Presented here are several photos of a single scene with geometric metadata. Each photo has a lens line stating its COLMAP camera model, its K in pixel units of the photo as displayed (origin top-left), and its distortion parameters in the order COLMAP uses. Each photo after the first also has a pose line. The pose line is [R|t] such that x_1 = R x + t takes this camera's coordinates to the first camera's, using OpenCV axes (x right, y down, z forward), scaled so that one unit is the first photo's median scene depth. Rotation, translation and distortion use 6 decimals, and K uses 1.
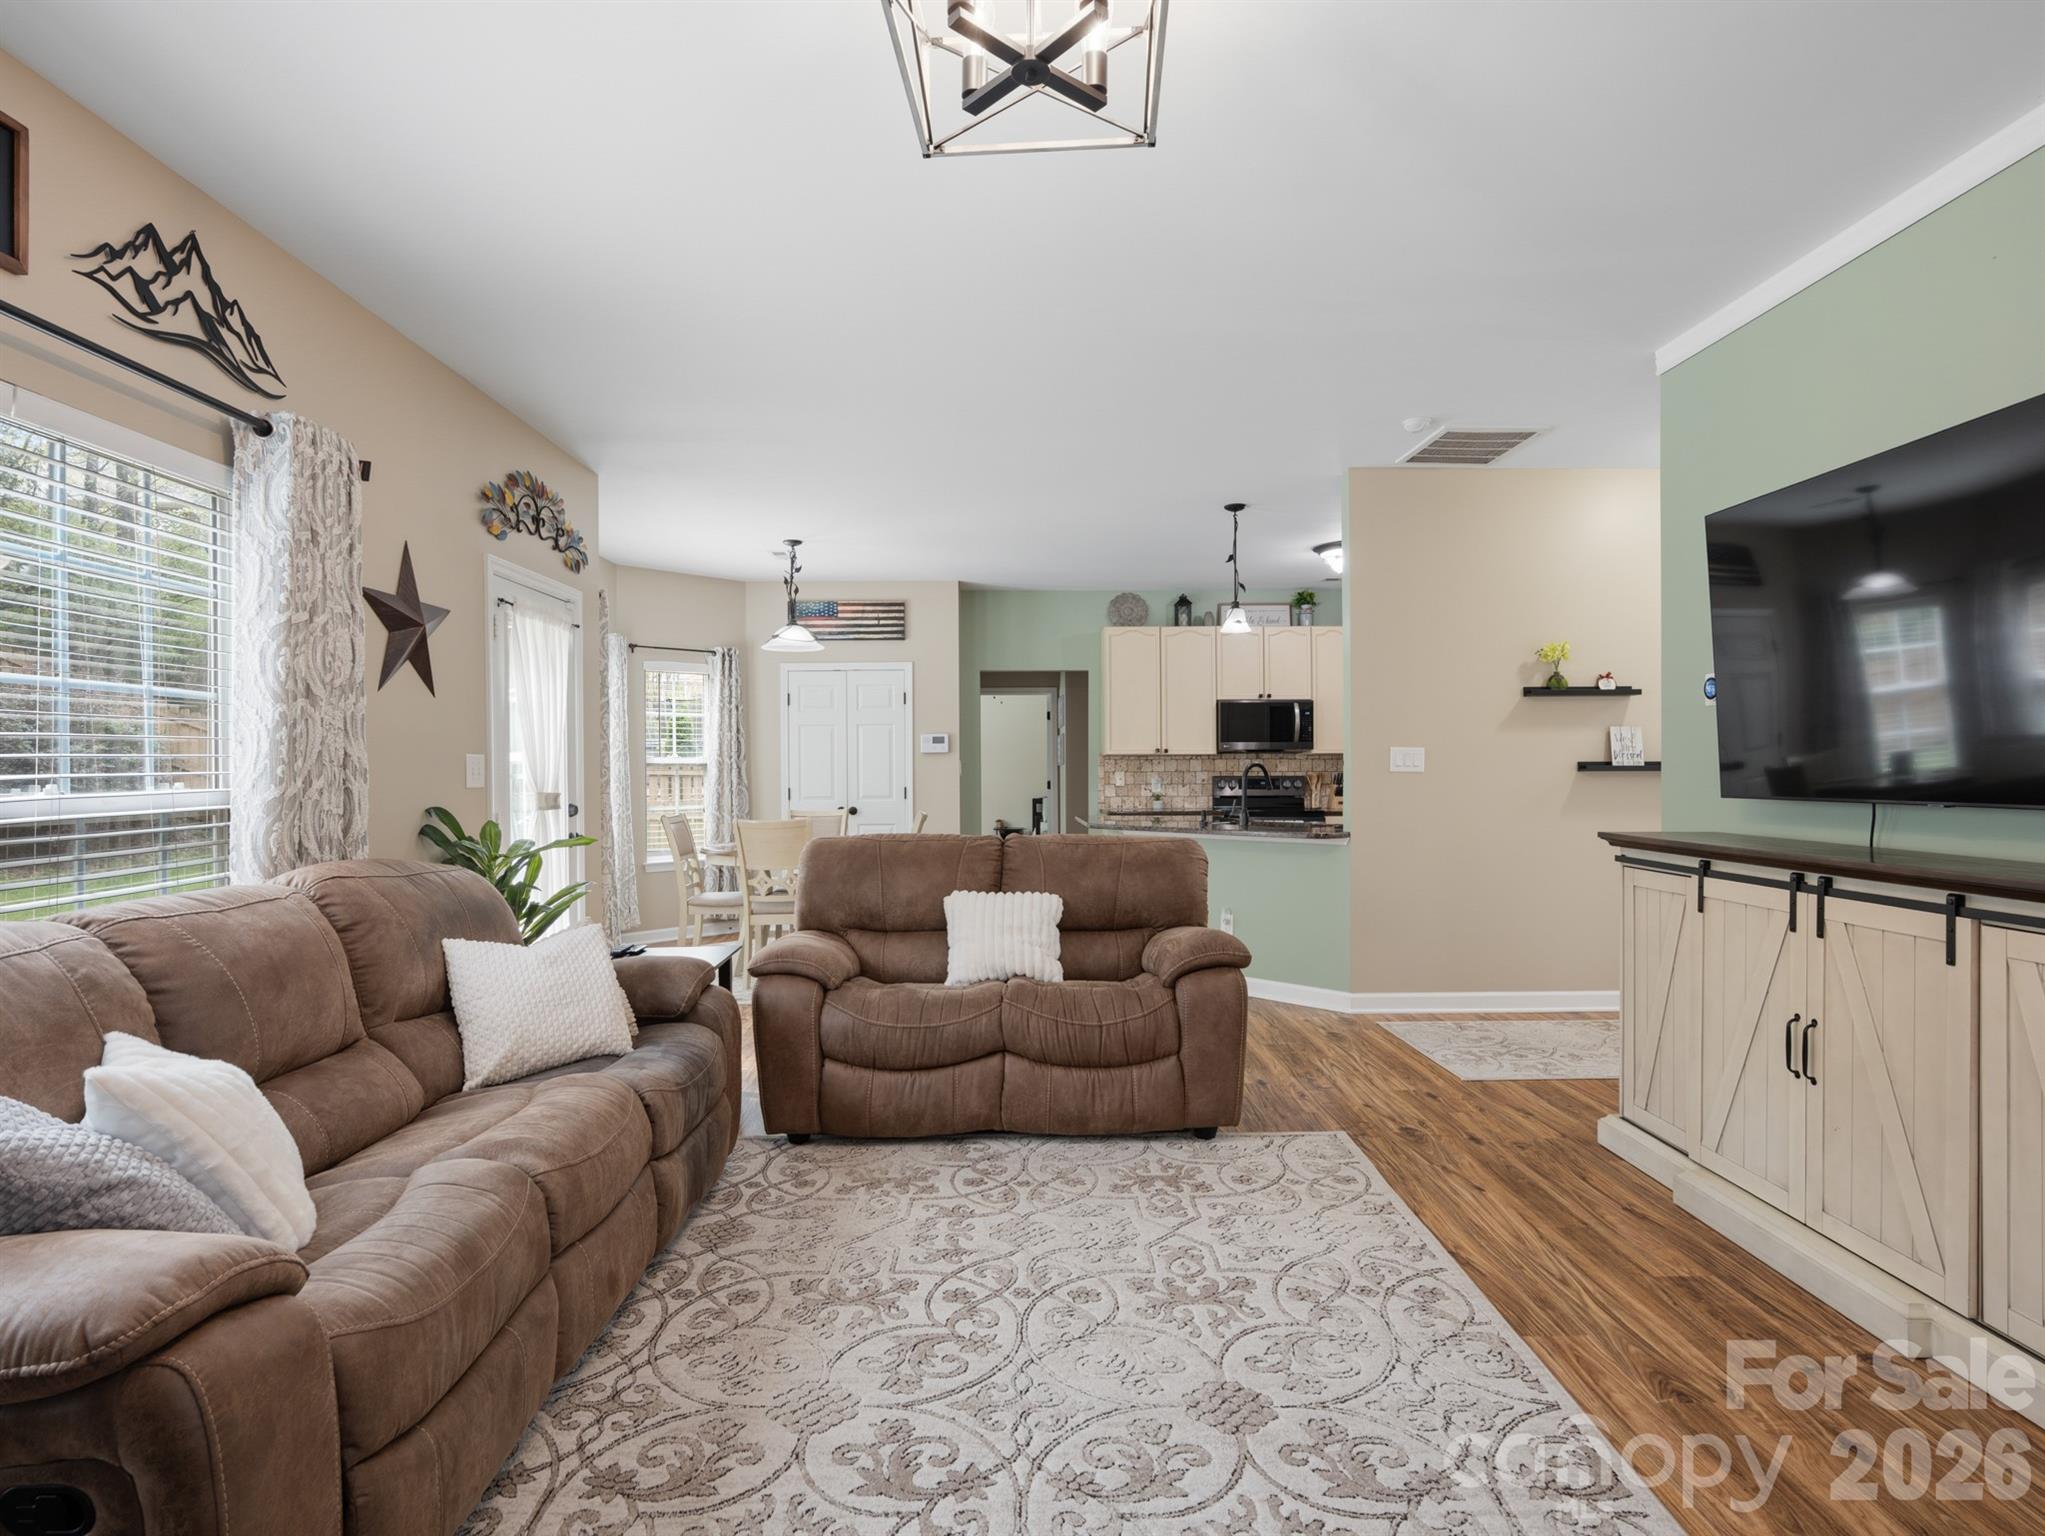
lens RADIAL K [[1073.2, 0, 1031.4], [0, 1073.2, 777.1], [0, 0, 1]] dist [-0.007224, 0.007286]
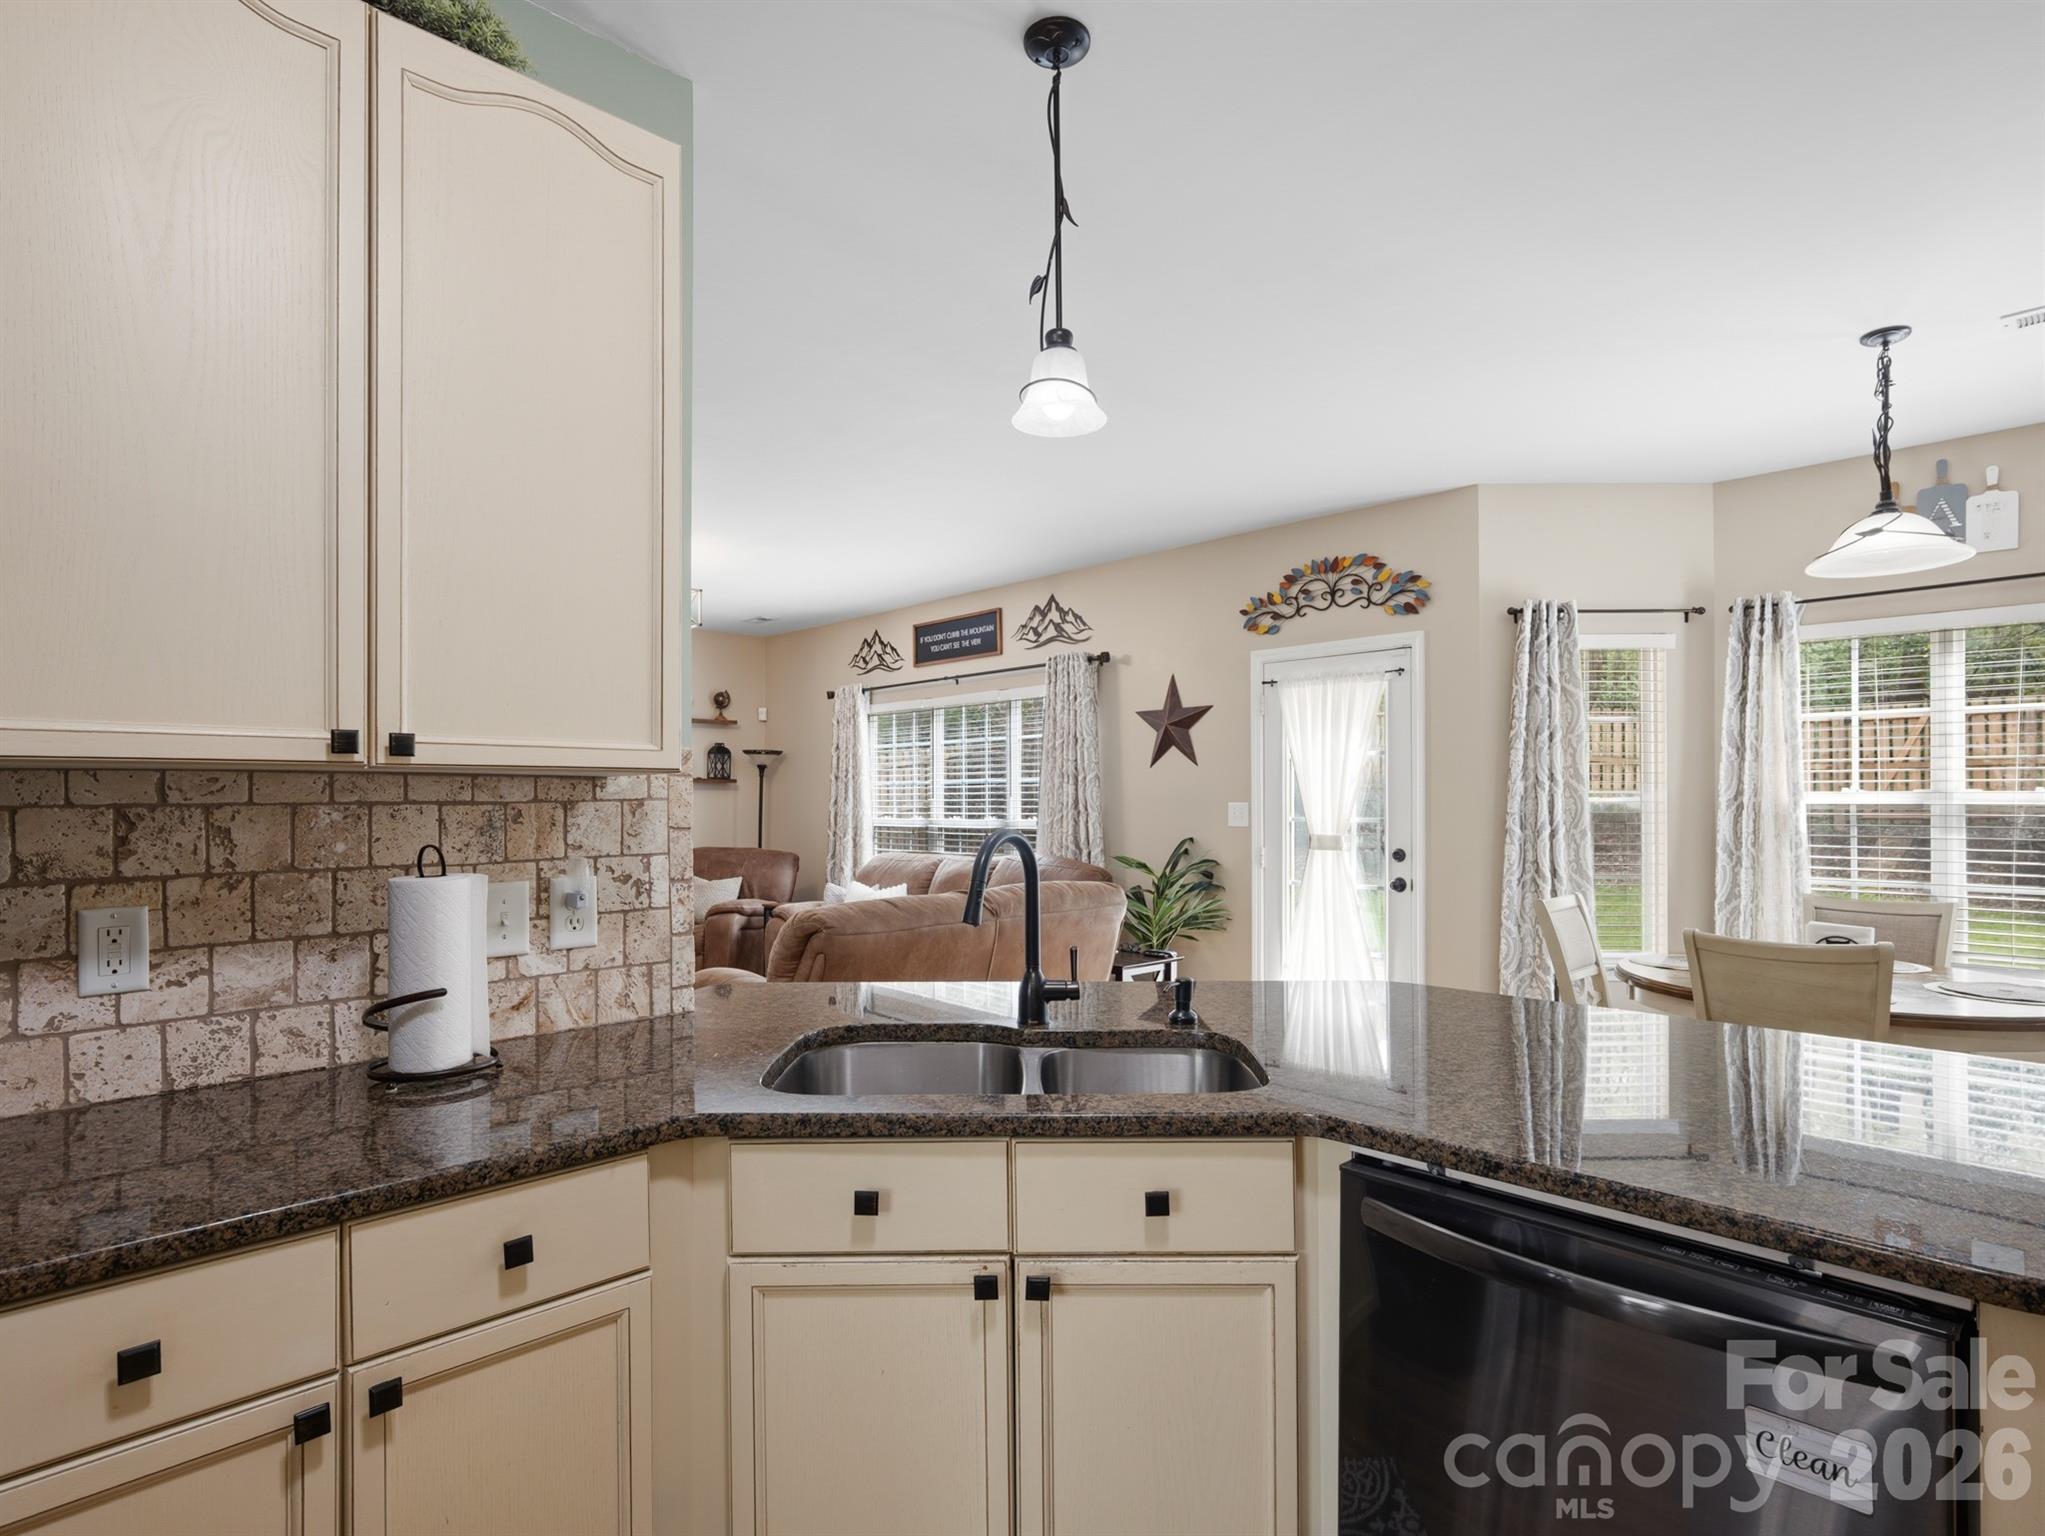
lens RADIAL K [[1073.2, 0, 1037.0], [0, 1073.2, 789.8], [0, 0, 1]] dist [-0.007224, 0.007286]
pose [[-0.728009, 0.001503, -0.685566, 0.455853], [0.002534, 0.999997, -0.000498, -0.028038], [0.685563, -0.002100, -0.728010, 1.350491]]
